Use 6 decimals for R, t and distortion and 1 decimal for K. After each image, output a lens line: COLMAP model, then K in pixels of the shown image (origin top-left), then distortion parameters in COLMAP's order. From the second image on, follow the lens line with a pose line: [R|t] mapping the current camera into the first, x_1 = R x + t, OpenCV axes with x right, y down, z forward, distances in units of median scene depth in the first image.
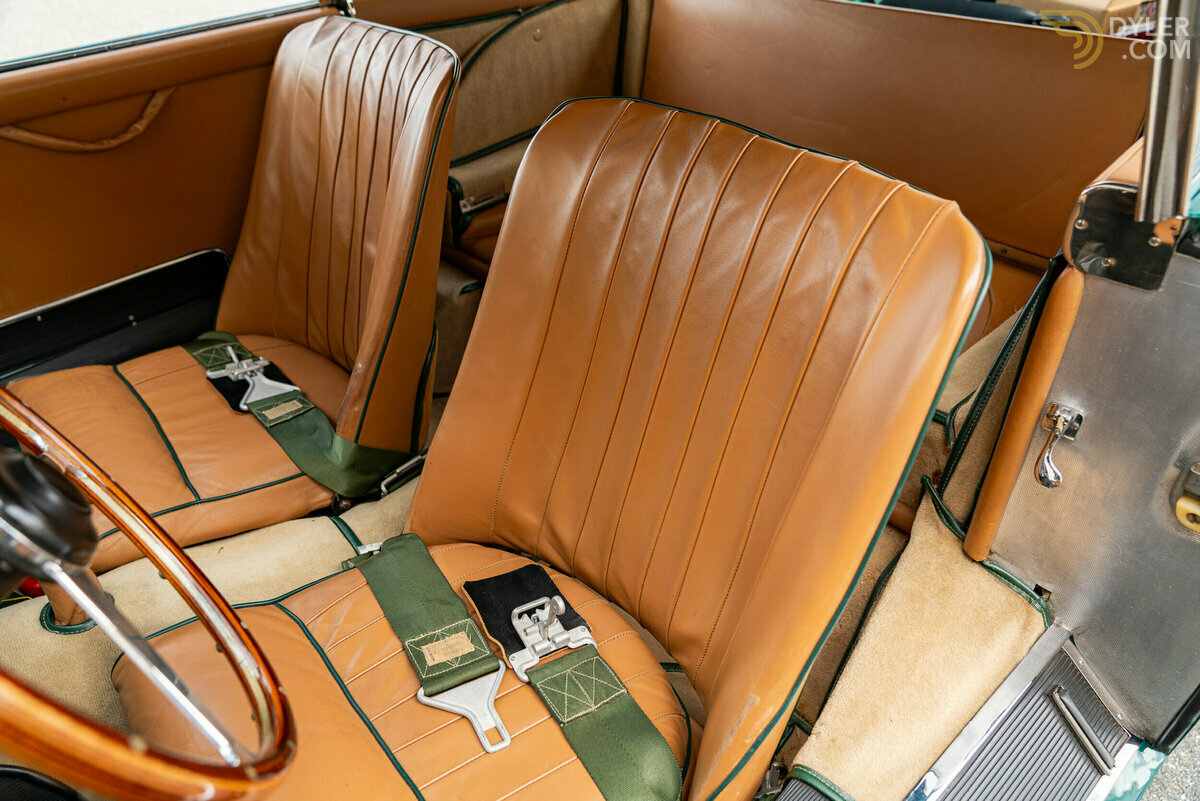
lens RADIAL K [[822.9, 0, 600.0], [0, 822.9, 400.5], [0, 0, 1]] dist [-0.028412, 0.002248]
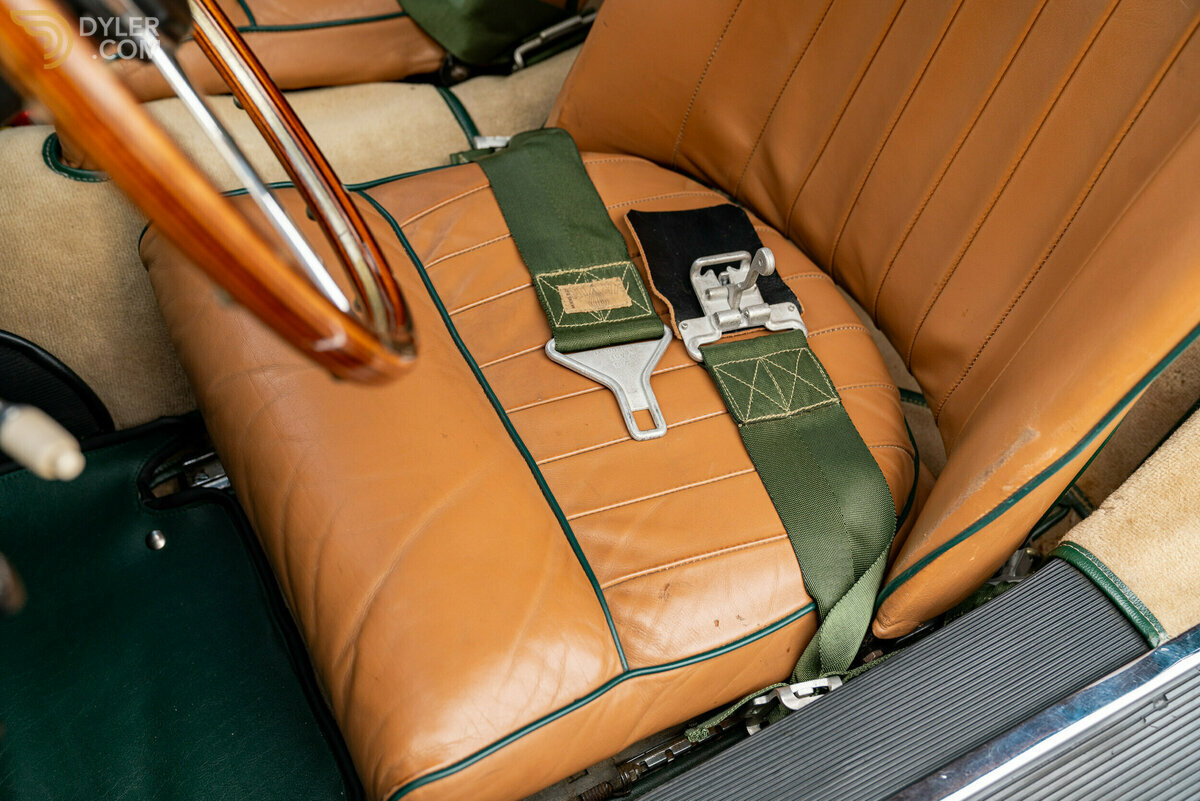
lens RADIAL K [[1324.4, 0, 600.0], [0, 1324.4, 400.5], [0, 0, 1]] dist [0.005711, 0.016064]
pose [[0.972945, 0.197004, -0.120696, -0.027573], [-0.151794, 0.938908, 0.308887, 0.037953], [0.174174, -0.282209, 0.943409, -0.081829]]
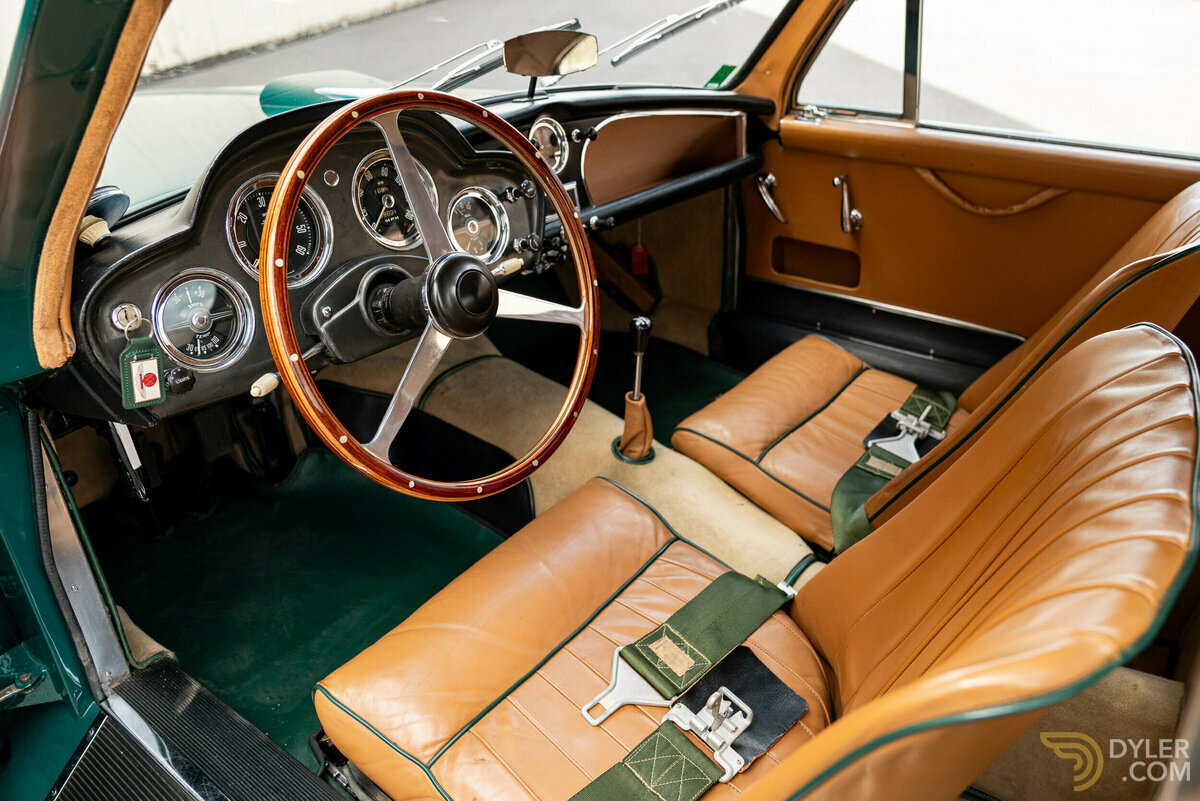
lens RADIAL K [[822.9, 0, 600.0], [0, 822.9, 400.5], [0, 0, 1]] dist [-0.028412, 0.002248]
pose [[0.208738, 0.512339, -0.833029, 0.528971], [-0.585847, 0.747552, 0.312968, -0.237875], [0.783078, 0.422699, 0.456195, 0.273678]]
